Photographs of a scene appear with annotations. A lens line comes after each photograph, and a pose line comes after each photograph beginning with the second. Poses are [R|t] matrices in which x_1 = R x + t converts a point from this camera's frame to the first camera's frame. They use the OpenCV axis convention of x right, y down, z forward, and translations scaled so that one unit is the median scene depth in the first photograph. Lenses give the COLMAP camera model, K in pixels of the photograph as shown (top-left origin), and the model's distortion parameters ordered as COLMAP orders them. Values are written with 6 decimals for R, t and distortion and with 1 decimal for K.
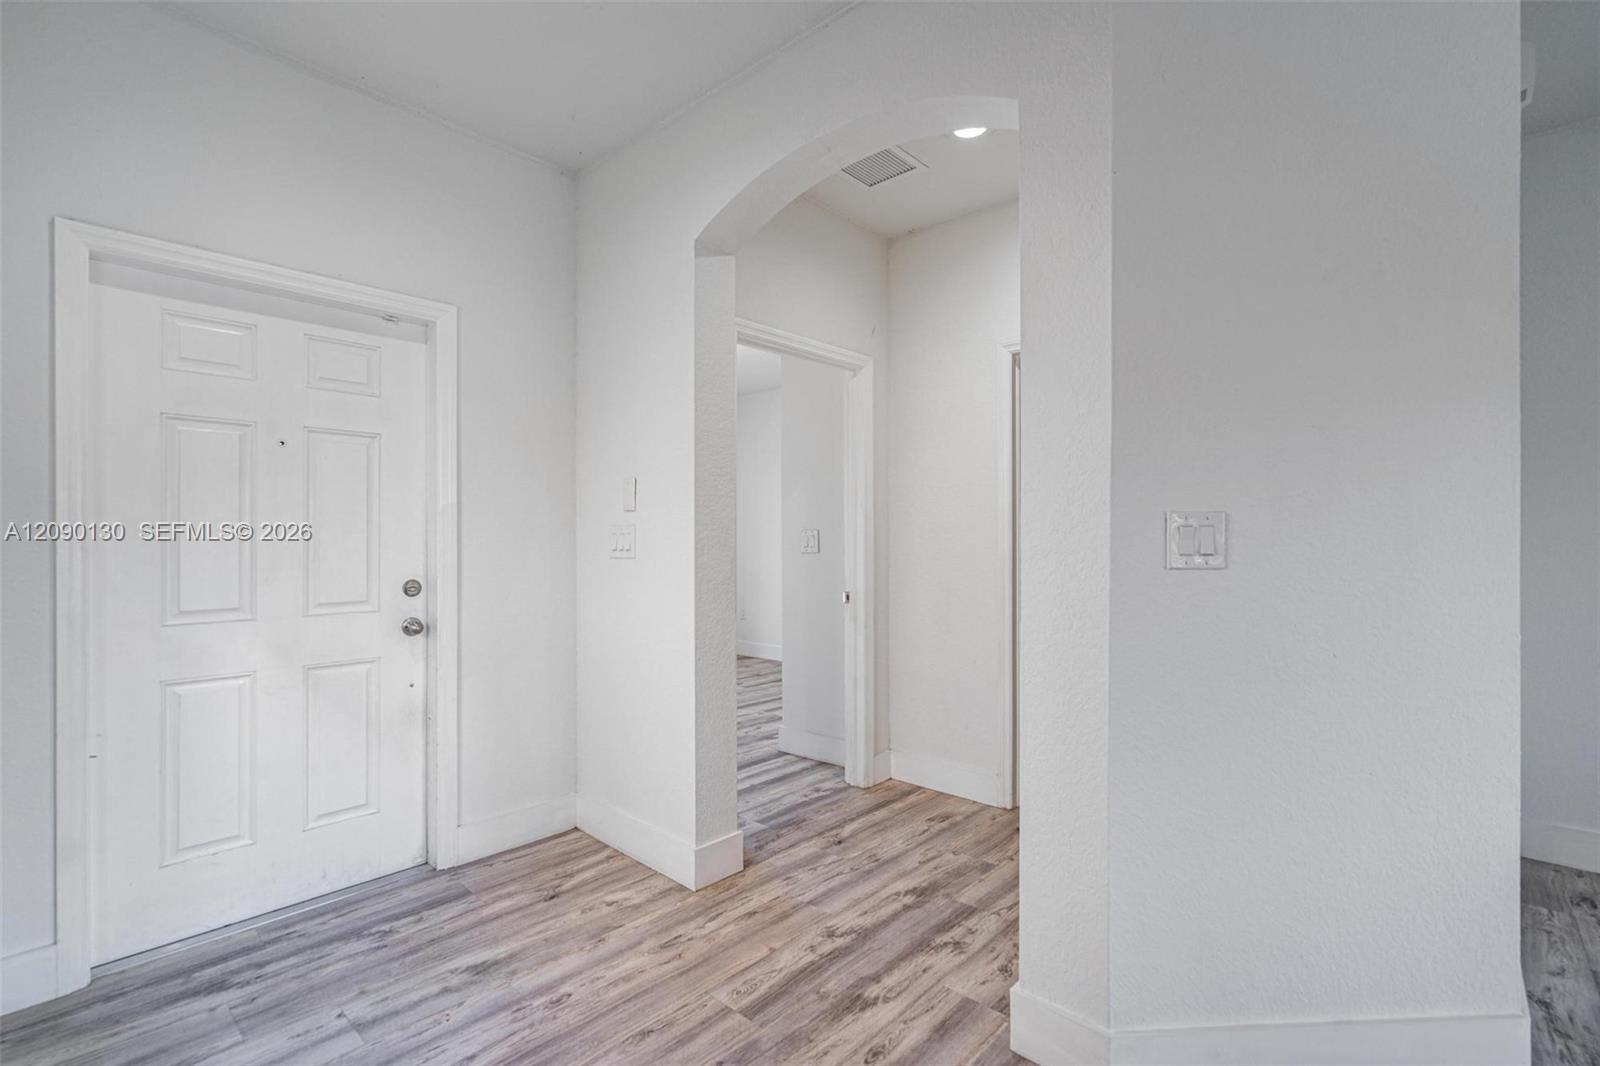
lens RADIAL K [[736.2, 0, 799.7], [0, 736.2, 535.3], [0, 0, 1]] dist [-0.002035, -0.000283]
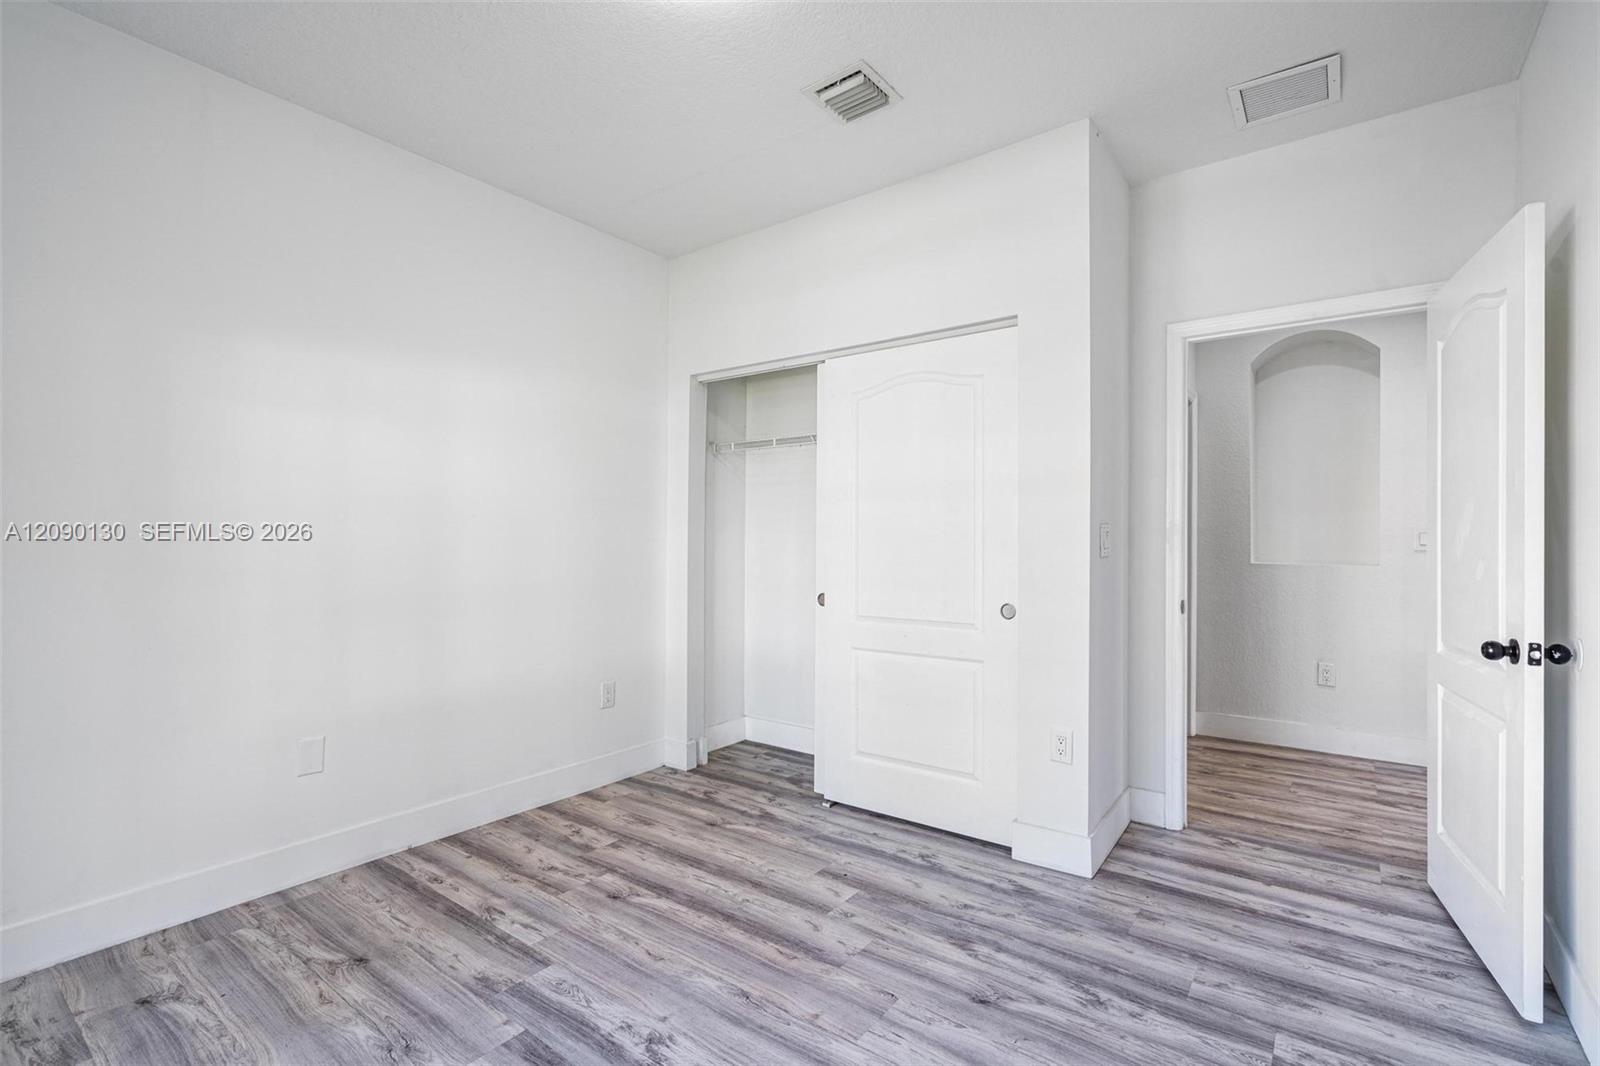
lens RADIAL K [[736.2, 0, 798.9], [0, 736.2, 533.7], [0, 0, 1]] dist [-0.002035, -0.000283]
pose [[-0.103588, 0.000355, 0.994620, -0.752974], [-0.002506, 0.999997, -0.000618, 0.001481], [-0.994617, -0.002557, -0.103587, 1.583706]]
